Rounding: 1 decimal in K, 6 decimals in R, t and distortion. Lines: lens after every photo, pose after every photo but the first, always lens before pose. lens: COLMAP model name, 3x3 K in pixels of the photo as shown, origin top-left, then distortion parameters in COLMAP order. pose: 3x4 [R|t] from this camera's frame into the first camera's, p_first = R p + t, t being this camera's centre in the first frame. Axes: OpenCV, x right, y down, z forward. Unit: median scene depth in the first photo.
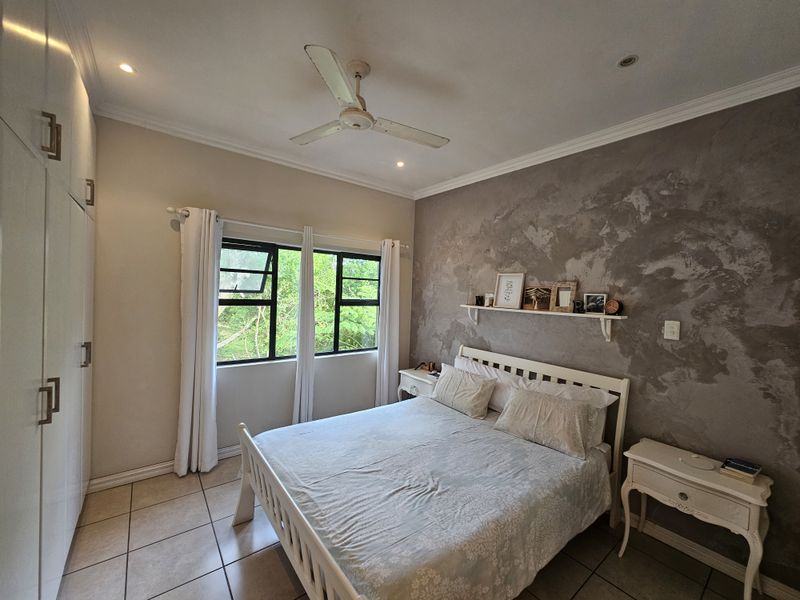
lens RADIAL K [[325.4, 0, 402.4], [0, 325.4, 298.5], [0, 0, 1]] dist [-0.000734, 0.000566]
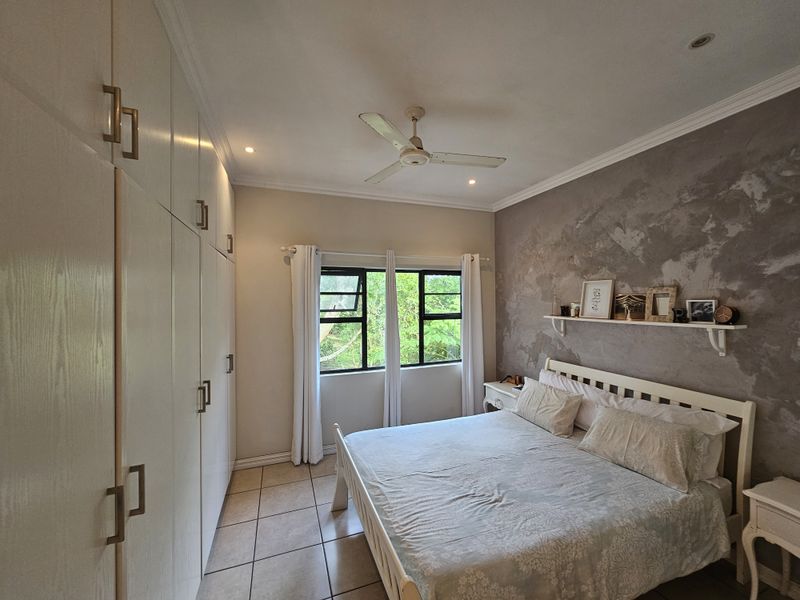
lens RADIAL K [[325.4, 0, 402.4], [0, 325.4, 298.5], [0, 0, 1]] dist [-0.000734, 0.000566]
pose [[0.951875, -0.048155, -0.302680, 0.106120], [0.038217, 0.998521, -0.038673, -0.015129], [0.304095, 0.025244, 0.952307, -0.058824]]
